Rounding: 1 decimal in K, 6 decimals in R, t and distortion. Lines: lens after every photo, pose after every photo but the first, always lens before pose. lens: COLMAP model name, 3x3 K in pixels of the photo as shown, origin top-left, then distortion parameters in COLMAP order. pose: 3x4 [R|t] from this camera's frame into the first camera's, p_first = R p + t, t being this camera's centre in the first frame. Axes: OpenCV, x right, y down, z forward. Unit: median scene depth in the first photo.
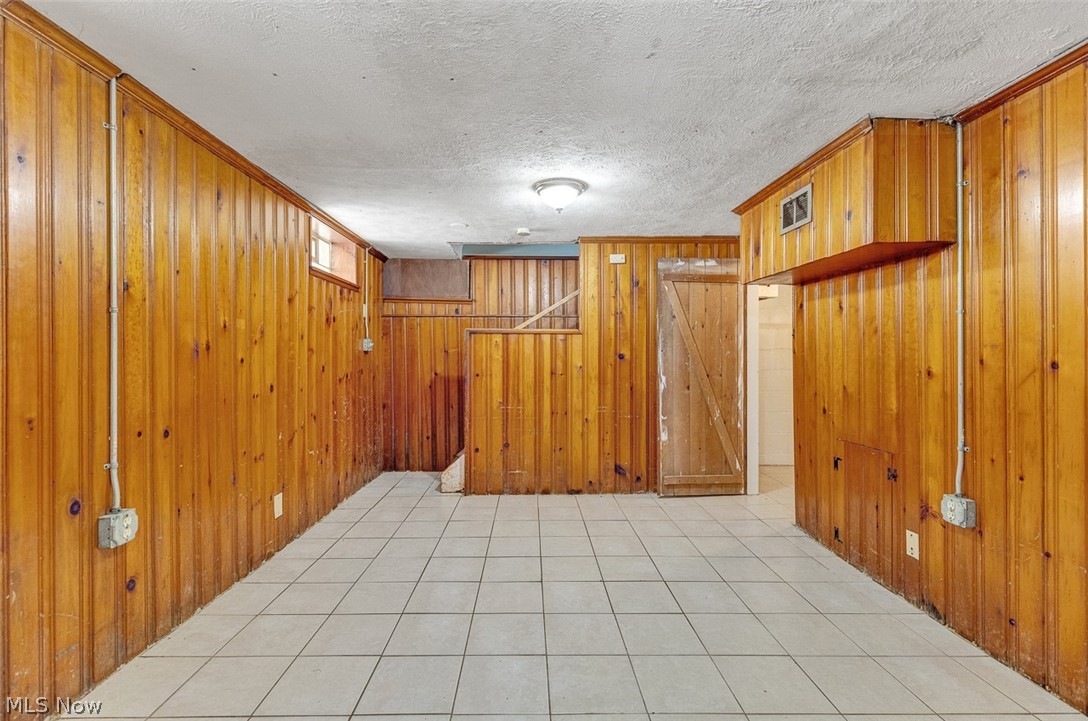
lens RADIAL K [[493.4, 0, 543.8], [0, 493.4, 355.7], [0, 0, 1]] dist [0.013407, -0.003421]
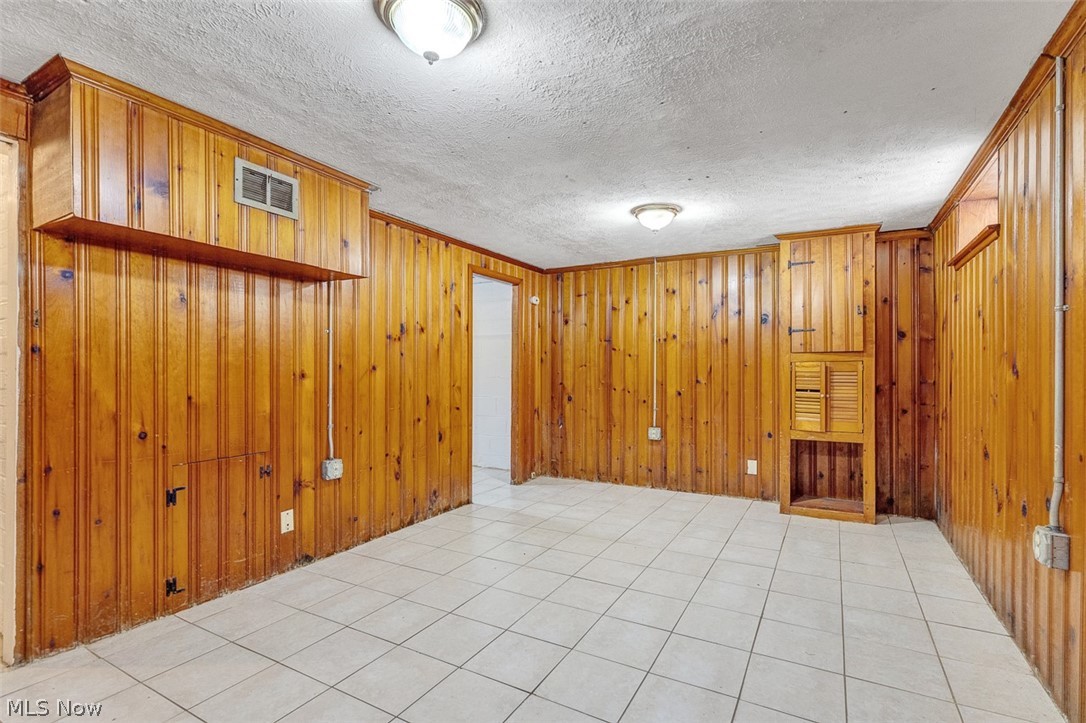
lens RADIAL K [[492.5, 0, 548.1], [0, 492.5, 370.9], [0, 0, 1]] dist [0.013407, -0.003421]
pose [[-0.851407, -0.003576, 0.524493, -0.402394], [-0.003590, 0.999993, 0.000990, 0.018689], [-0.524493, -0.001040, -0.851414, 1.675747]]
